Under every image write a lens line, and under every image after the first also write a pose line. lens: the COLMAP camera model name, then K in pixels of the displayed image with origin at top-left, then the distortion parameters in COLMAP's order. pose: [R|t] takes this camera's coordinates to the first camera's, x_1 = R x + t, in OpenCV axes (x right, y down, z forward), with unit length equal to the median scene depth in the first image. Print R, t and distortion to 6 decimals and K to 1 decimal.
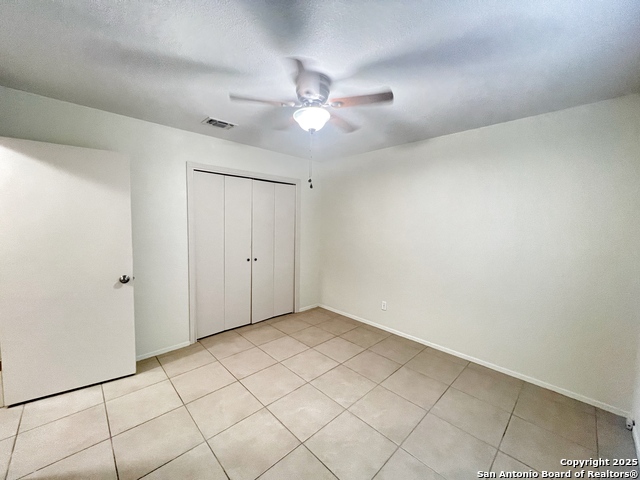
lens RADIAL K [[255.5, 0, 319.3], [0, 255.5, 240.2], [0, 0, 1]] dist [-0.001288, 0.000076]
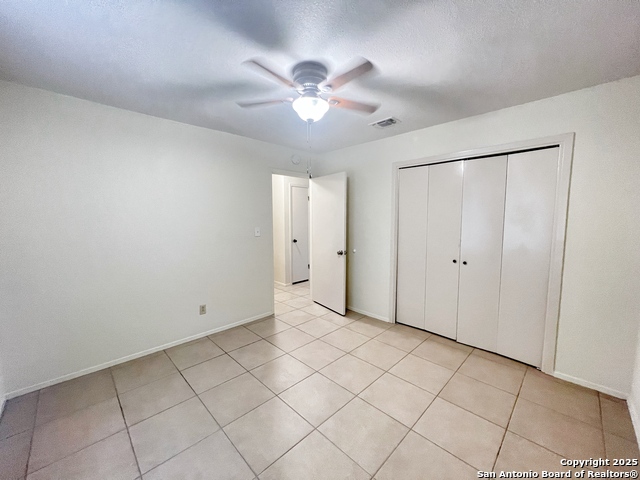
lens RADIAL K [[255.5, 0, 319.3], [0, 255.5, 240.2], [0, 0, 1]] dist [-0.001288, 0.000076]
pose [[0.009654, 0.075456, -0.997102, 0.612526], [-0.069789, 0.994768, 0.074604, -0.024122], [0.997515, 0.068866, 0.014869, 0.639274]]
